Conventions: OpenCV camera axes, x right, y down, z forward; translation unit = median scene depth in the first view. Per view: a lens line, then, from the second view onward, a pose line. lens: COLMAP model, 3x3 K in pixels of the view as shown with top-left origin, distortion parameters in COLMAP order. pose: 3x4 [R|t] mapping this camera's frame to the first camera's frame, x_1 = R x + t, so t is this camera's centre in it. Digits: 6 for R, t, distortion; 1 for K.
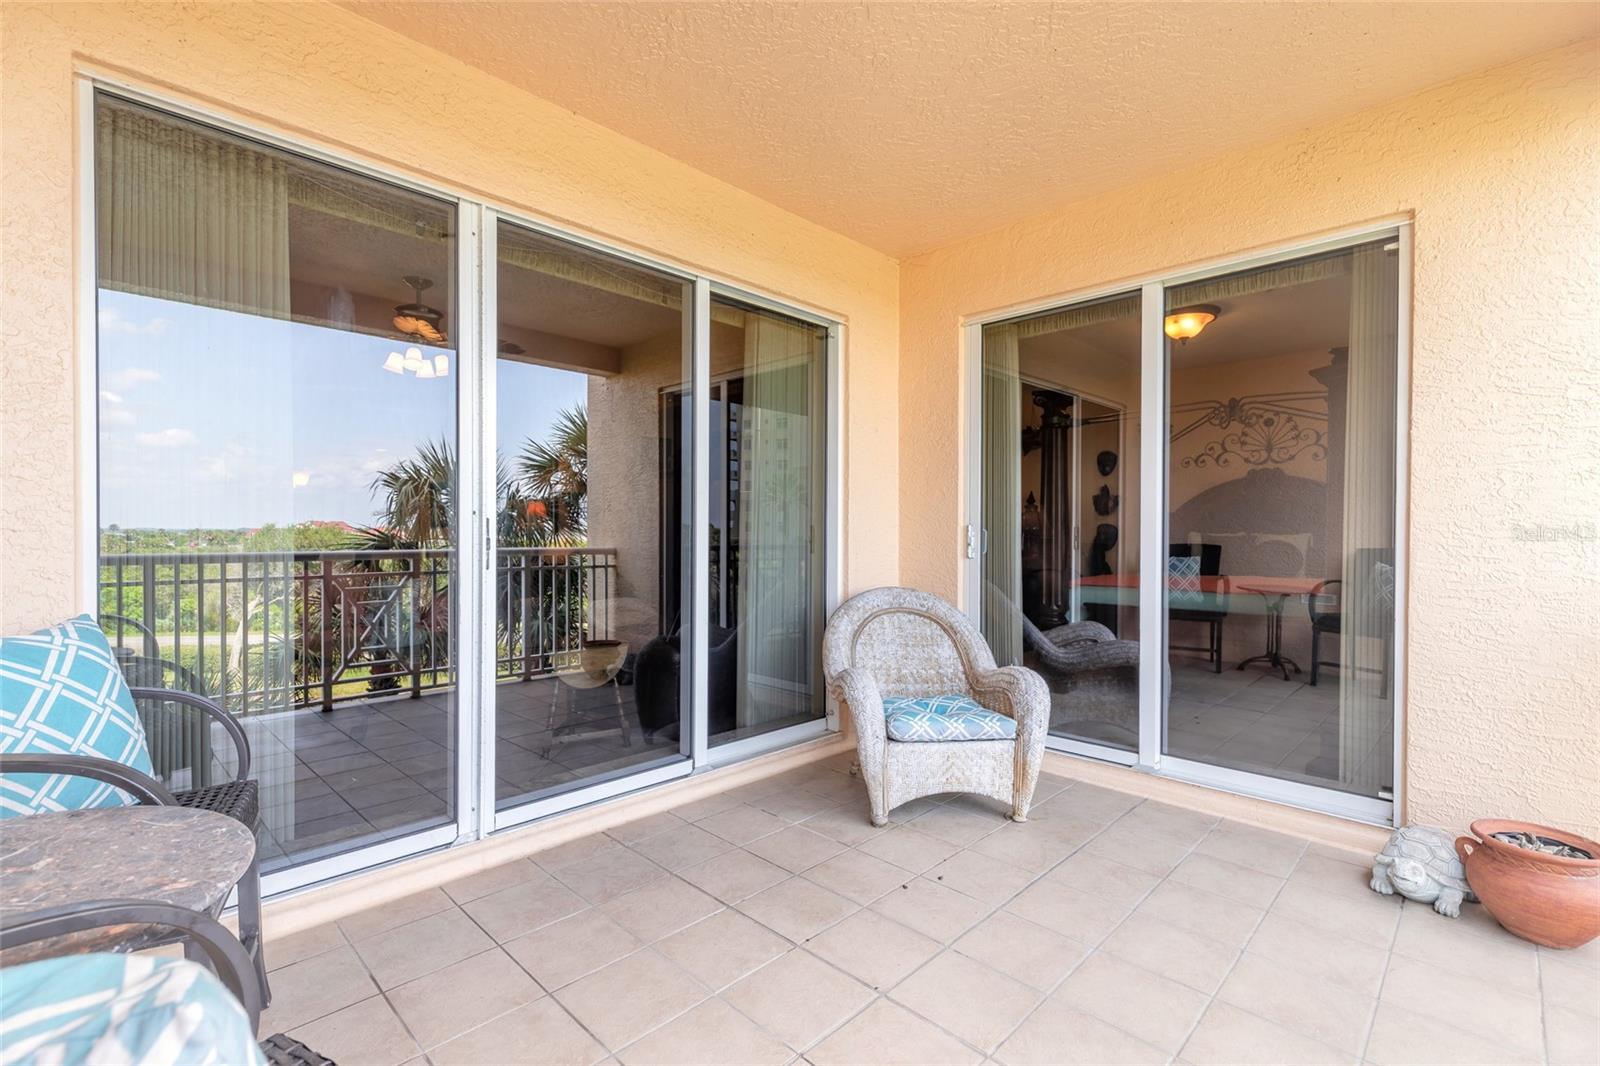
lens RADIAL K [[719.8, 0, 798.1], [0, 719.8, 538.0], [0, 0, 1]] dist [0.008153, -0.000945]
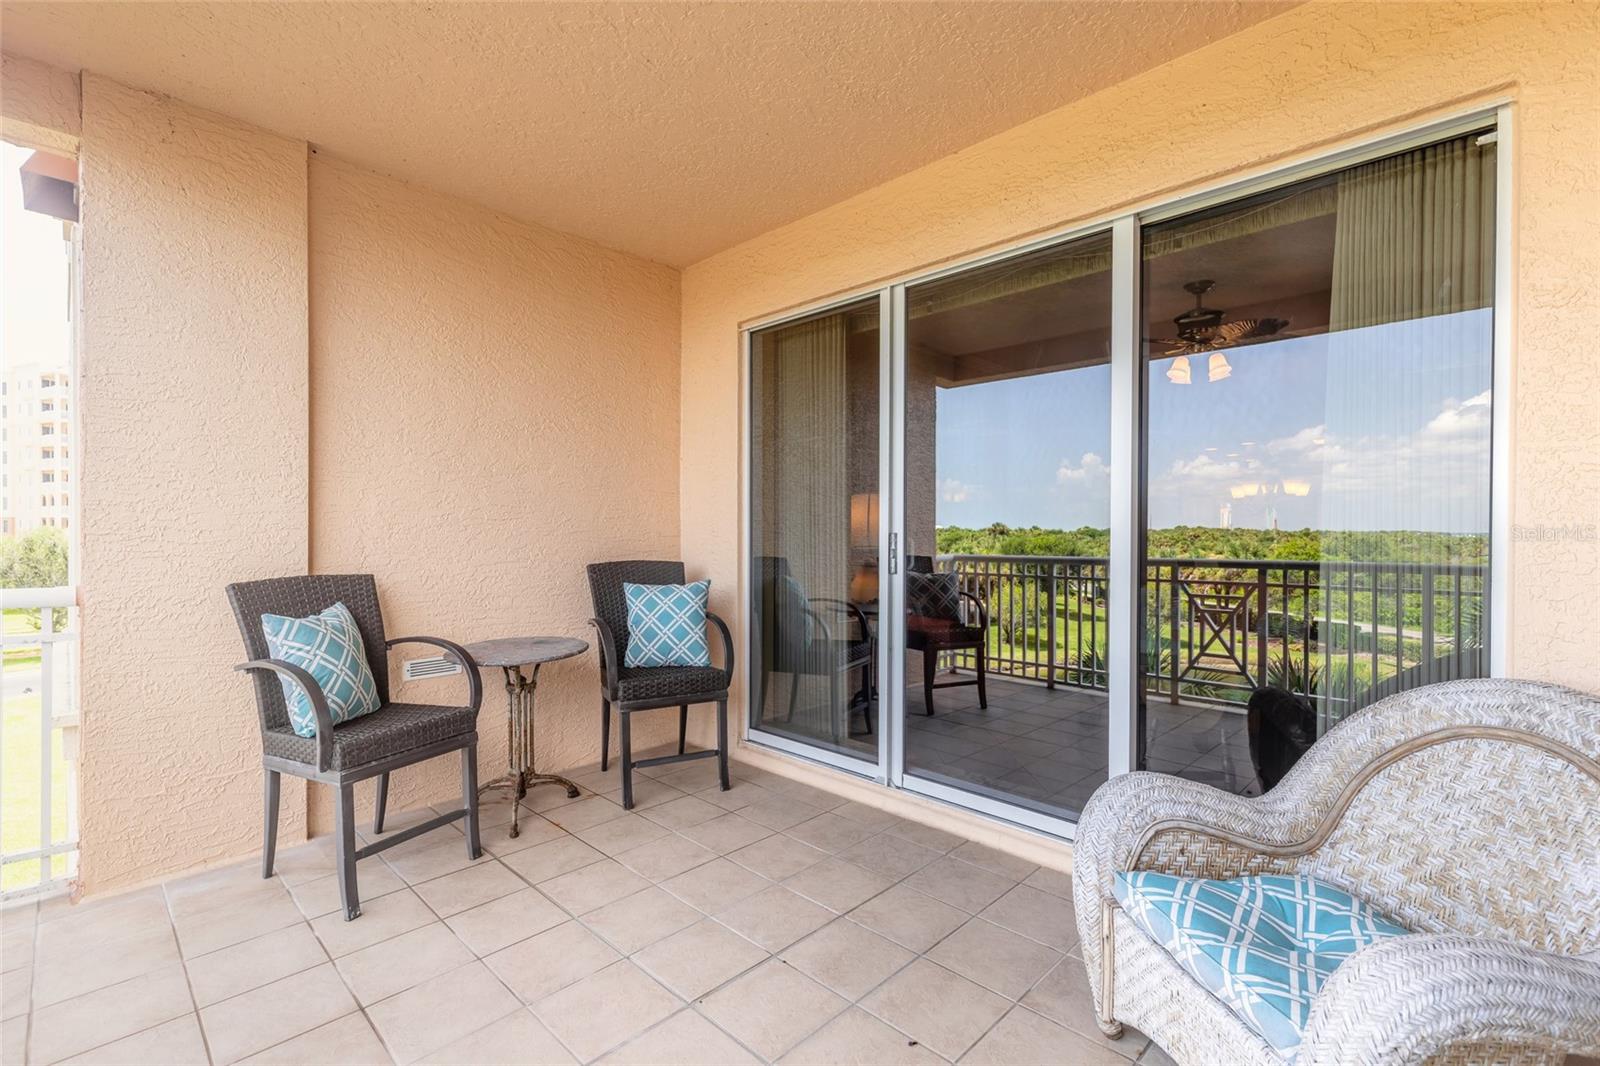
lens RADIAL K [[719.8, 0, 798.1], [0, 719.8, 538.0], [0, 0, 1]] dist [0.008153, -0.000945]
pose [[-0.002743, 0.001558, -0.999995, 0.744085], [-0.011100, 0.999937, 0.001589, -0.016725], [0.999935, 0.011104, -0.002725, 0.758695]]
